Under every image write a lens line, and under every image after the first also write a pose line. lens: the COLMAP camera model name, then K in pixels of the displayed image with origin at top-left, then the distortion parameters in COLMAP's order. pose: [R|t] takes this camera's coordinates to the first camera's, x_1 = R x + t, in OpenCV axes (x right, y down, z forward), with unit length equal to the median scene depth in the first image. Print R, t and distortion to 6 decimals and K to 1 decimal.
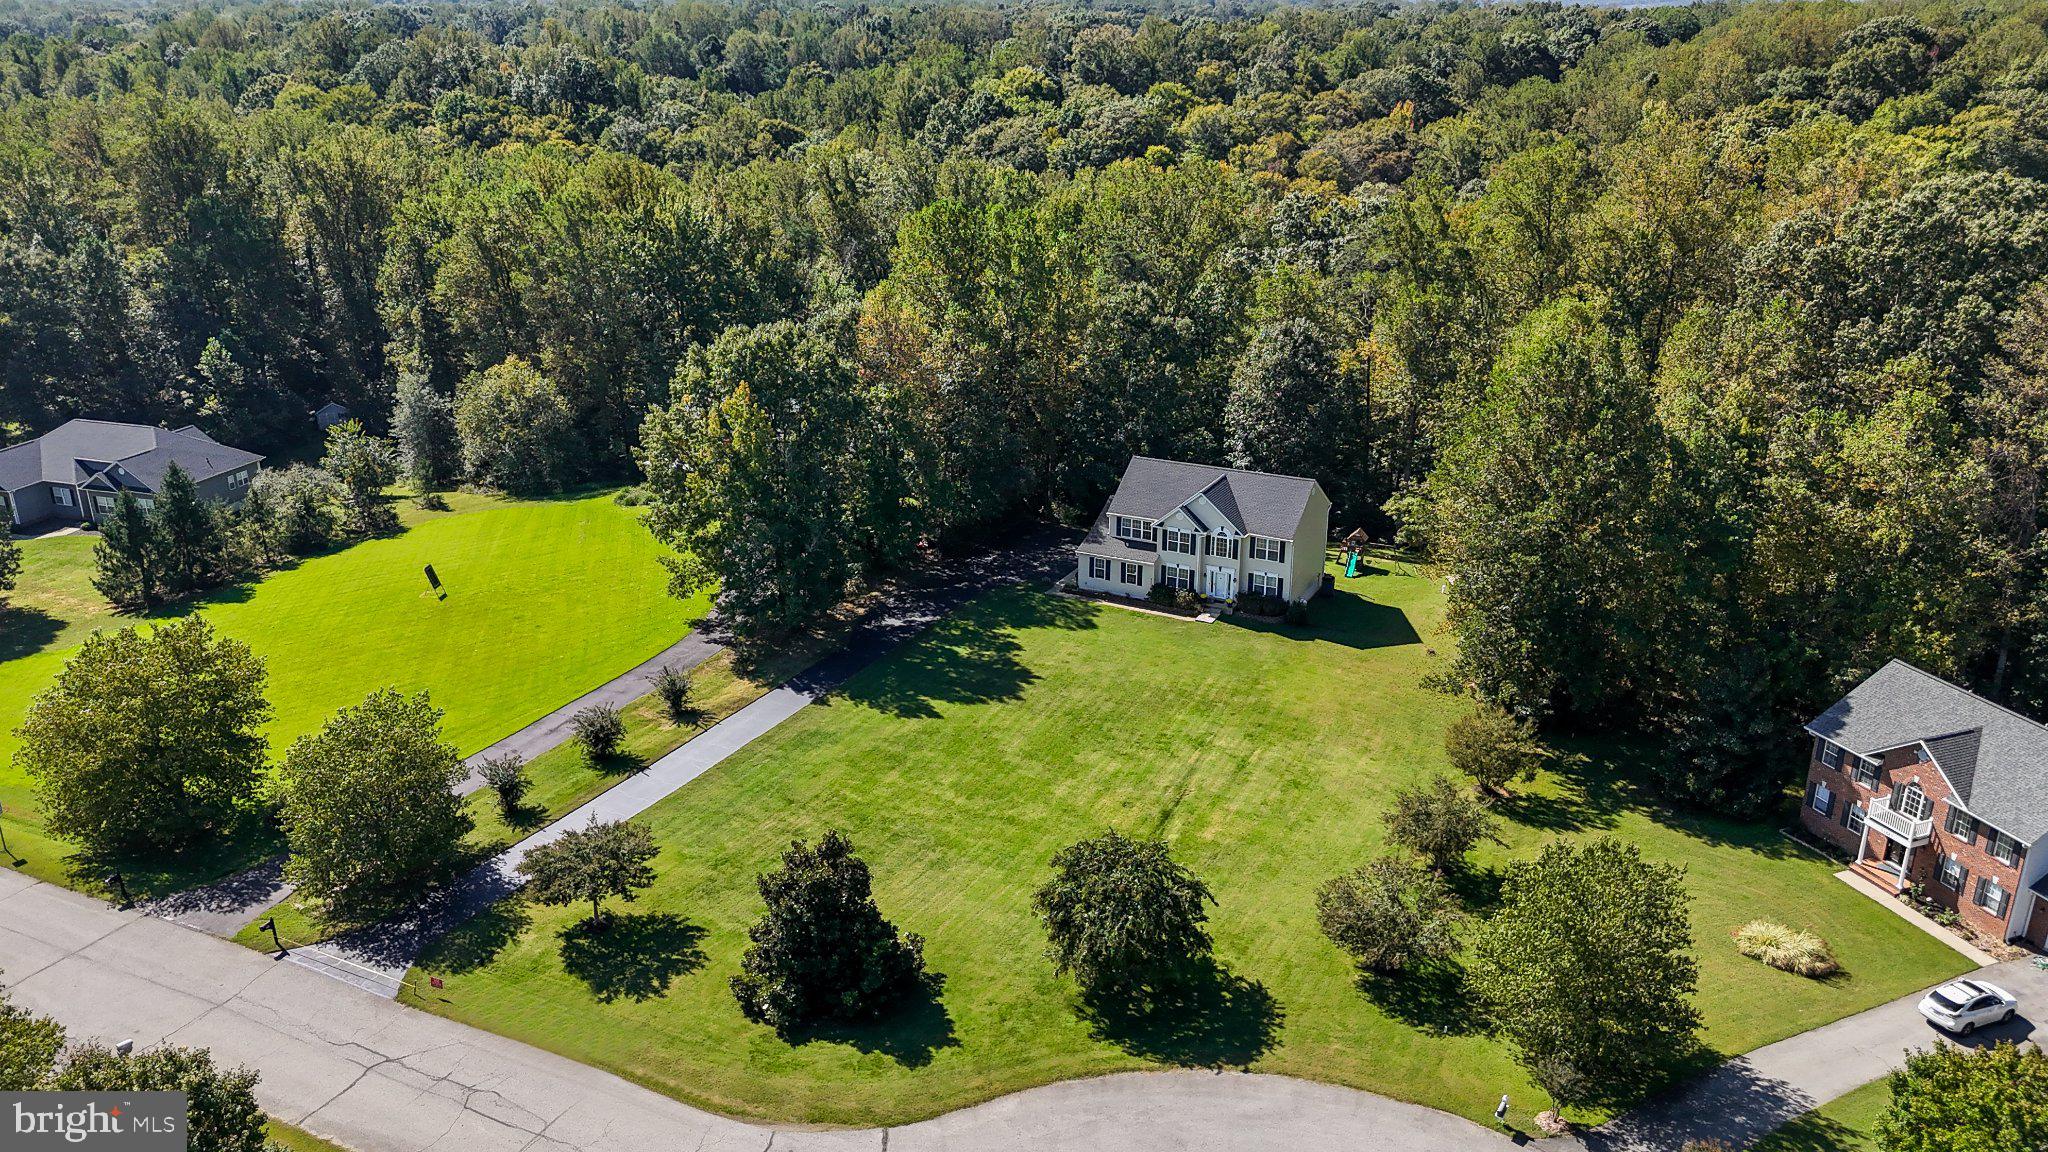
lens RADIAL K [[1521.4, 0, 1035.0], [0, 1521.4, 572.8], [0, 0, 1]] dist [0.073789, -0.087637]
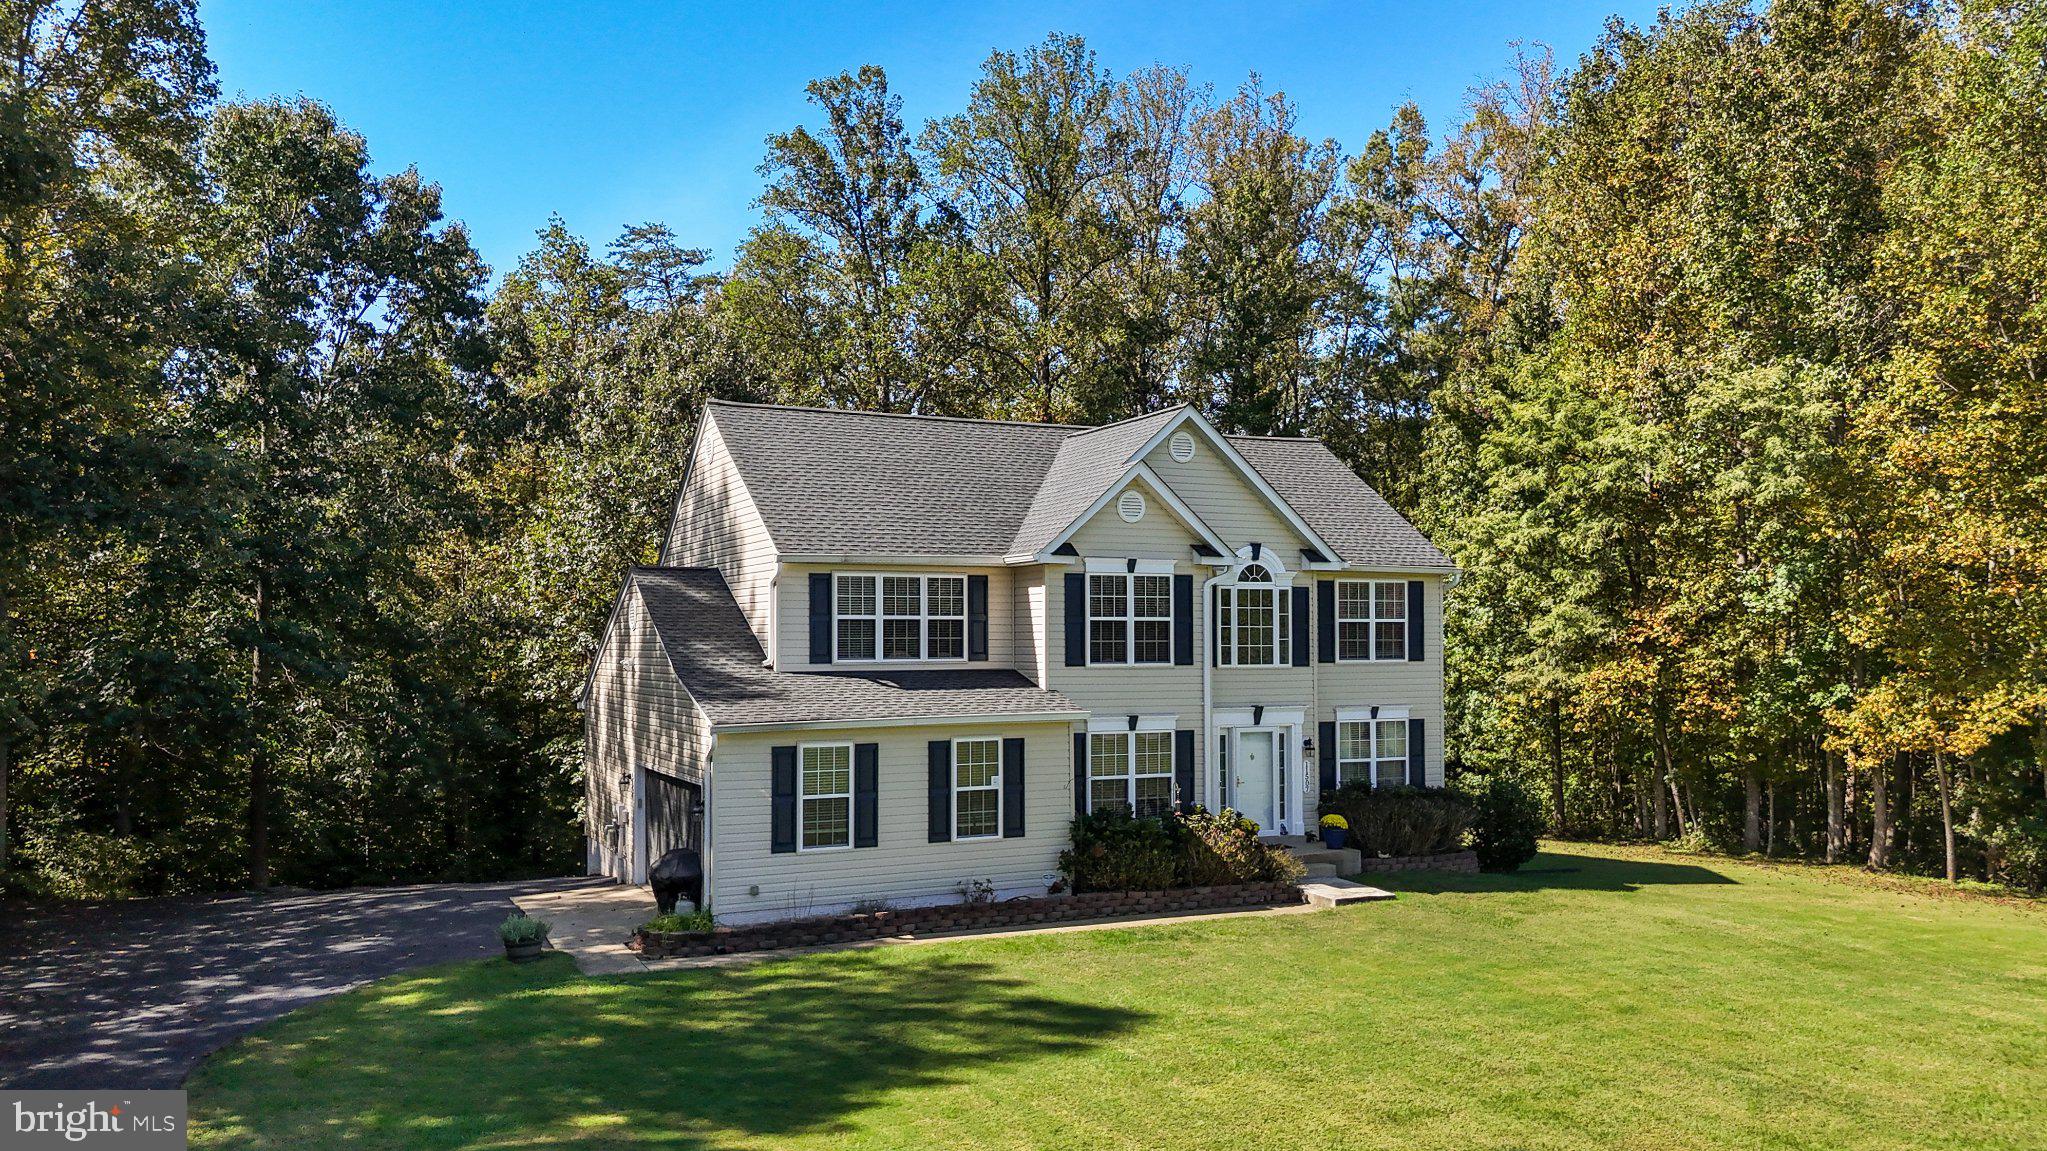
lens RADIAL K [[1520.6, 0, 1034.5], [0, 1520.6, 572.3], [0, 0, 1]] dist [0.073789, -0.087637]
pose [[0.613702, 0.029455, 0.788988, -0.120349], [0.278407, 0.927042, -0.251164, 0.033483], [-0.738823, 0.373799, 0.560727, 0.985208]]
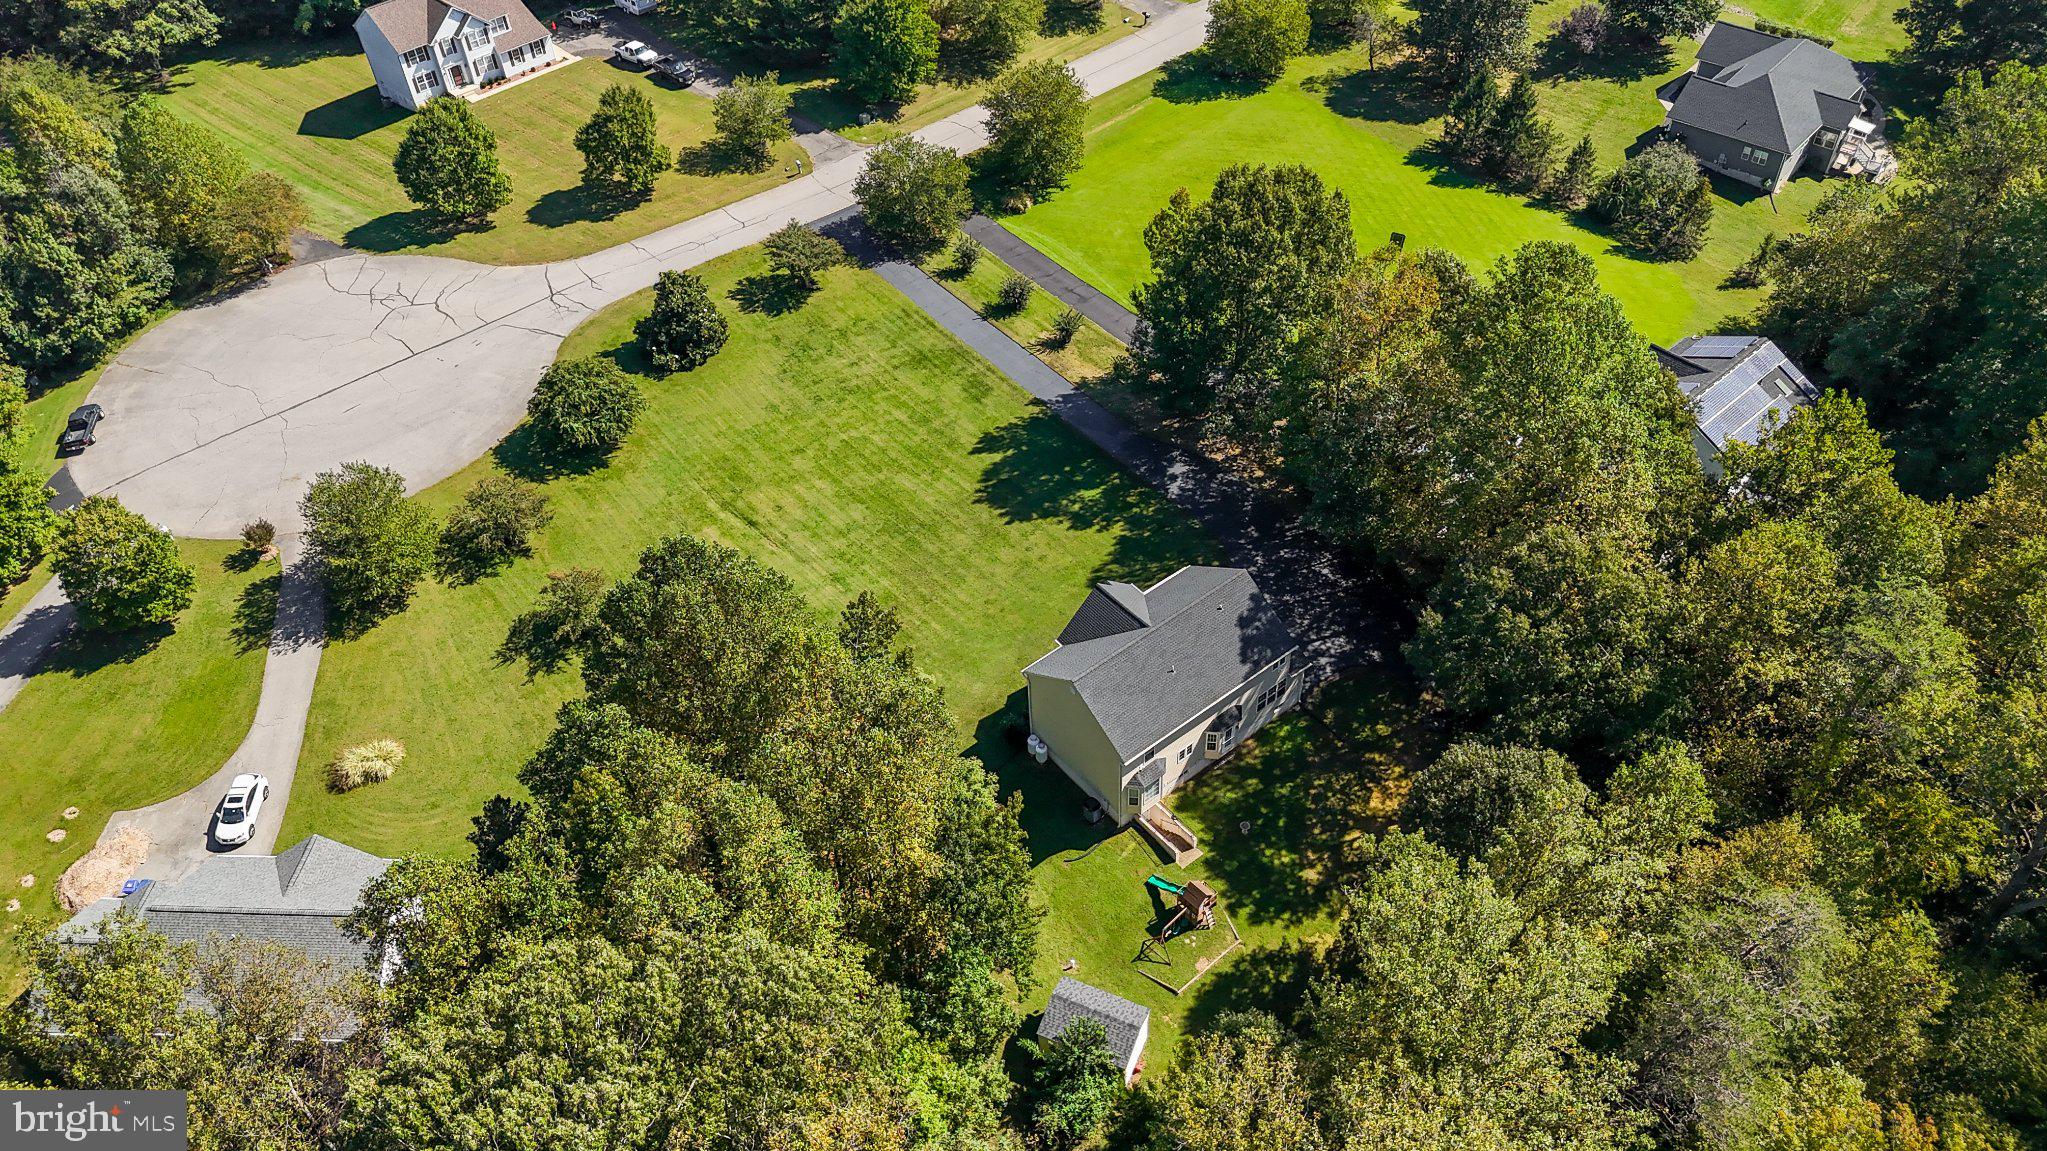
lens RADIAL K [[1501.3, 0, 1040.4], [0, 1501.3, 582.5], [0, 0, 1]] dist [0.077586, -0.091000]
pose [[-0.405338, 0.651953, -0.640826, 0.754344], [-0.292955, 0.571389, 0.766611, -0.785915], [0.865955, 0.498470, -0.040612, 1.121145]]
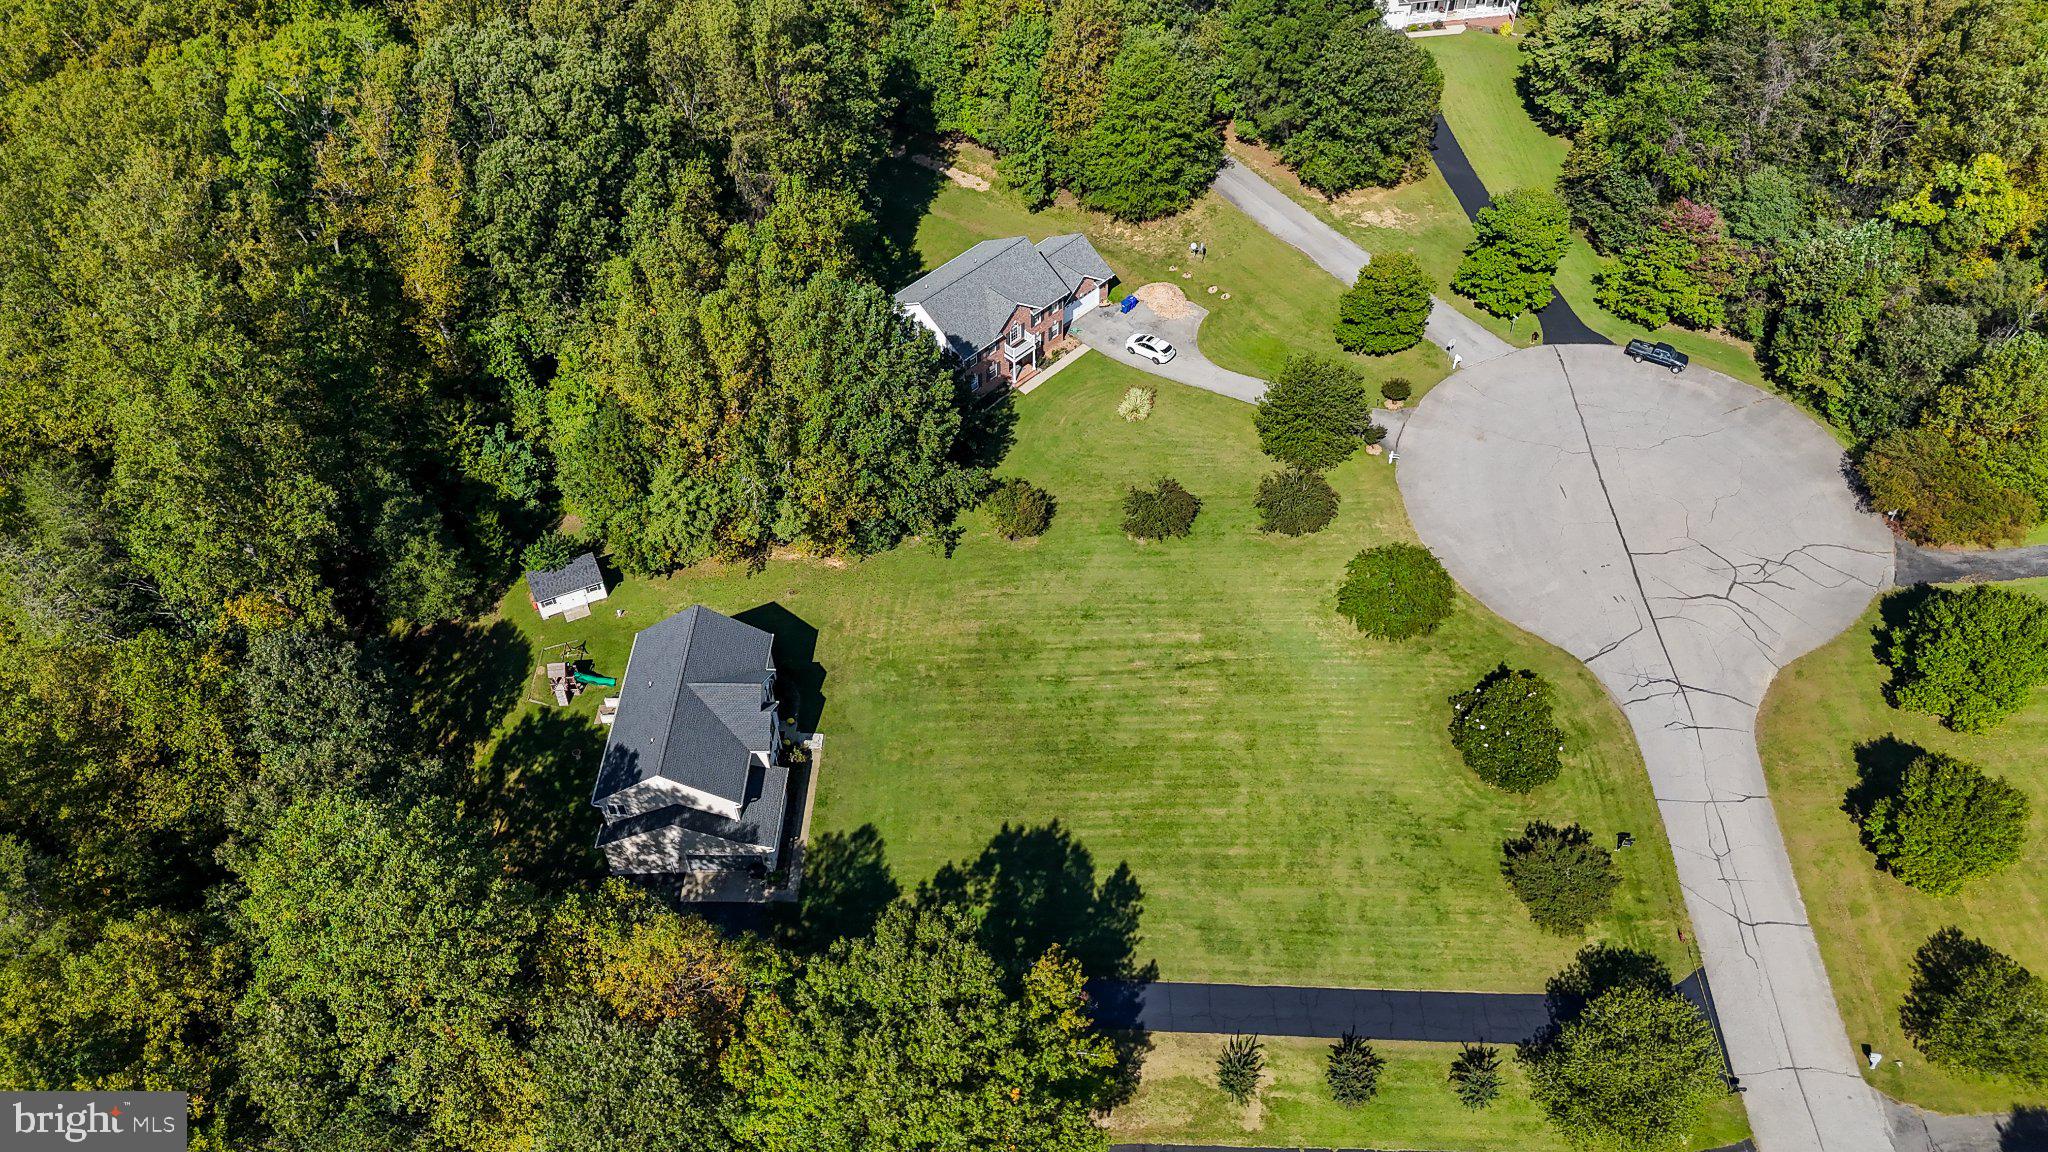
lens RADIAL K [[1521.4, 0, 1035.0], [0, 1521.4, 572.8], [0, 0, 1]] dist [0.073789, -0.087637]
pose [[-0.427295, -0.664817, 0.612729, -0.543828], [0.329319, 0.516711, 0.790291, -0.860807], [-0.842003, 0.539470, -0.001851, 0.917756]]
